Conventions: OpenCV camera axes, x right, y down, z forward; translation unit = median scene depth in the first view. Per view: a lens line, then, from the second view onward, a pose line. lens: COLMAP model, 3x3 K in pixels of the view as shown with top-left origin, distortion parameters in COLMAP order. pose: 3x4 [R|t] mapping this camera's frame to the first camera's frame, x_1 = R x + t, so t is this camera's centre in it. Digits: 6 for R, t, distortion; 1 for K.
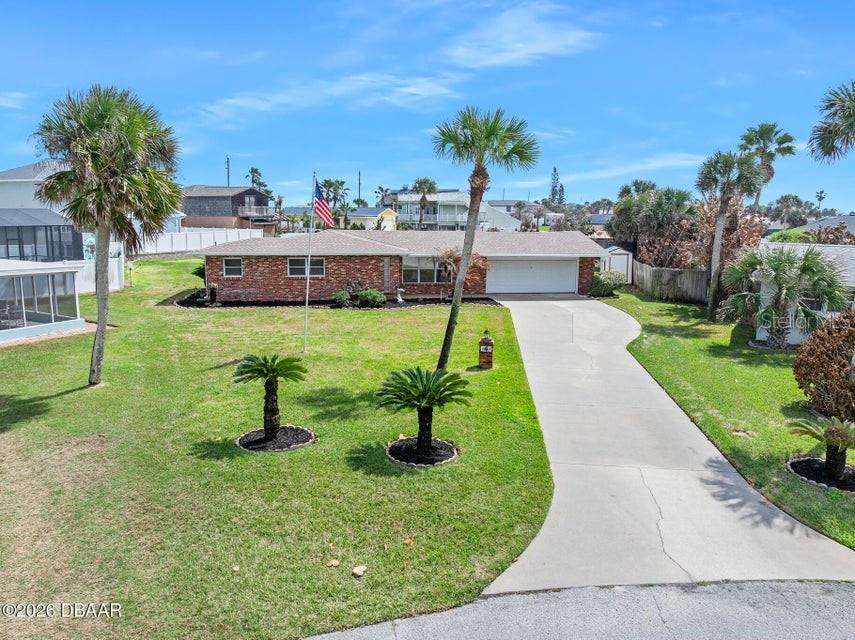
lens RADIAL K [[576.5, 0, 427.5], [0, 576.5, 320.0], [0, 0, 1]] dist [0.007531, -0.070065]
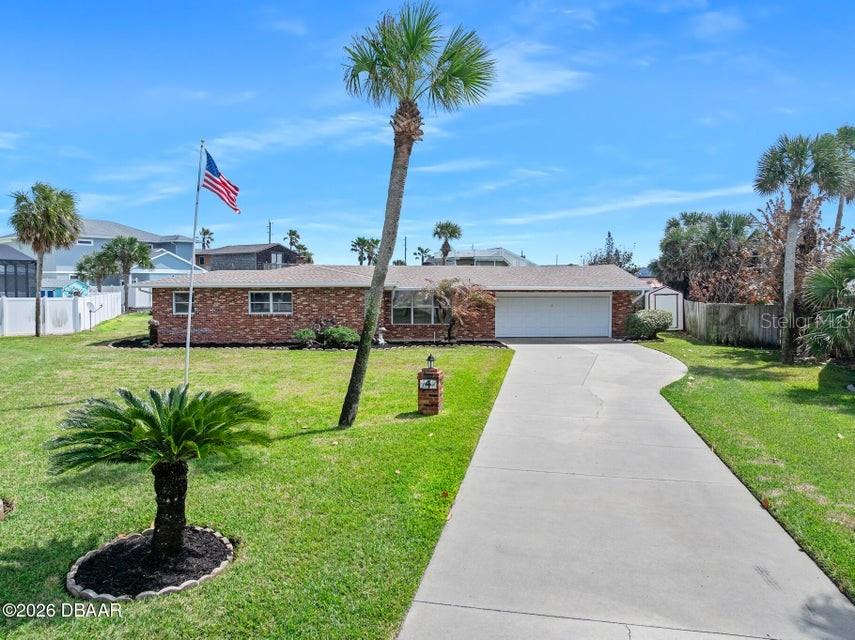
lens RADIAL K [[601.3, 0, 416.8], [0, 601.3, 323.2], [0, 0, 1]] dist [-0.036265, 0.000504]
pose [[0.995479, -0.003625, -0.094918, 0.088757], [-0.006531, 0.994295, -0.106468, 0.031239], [0.094762, 0.106607, 0.989775, 0.188643]]
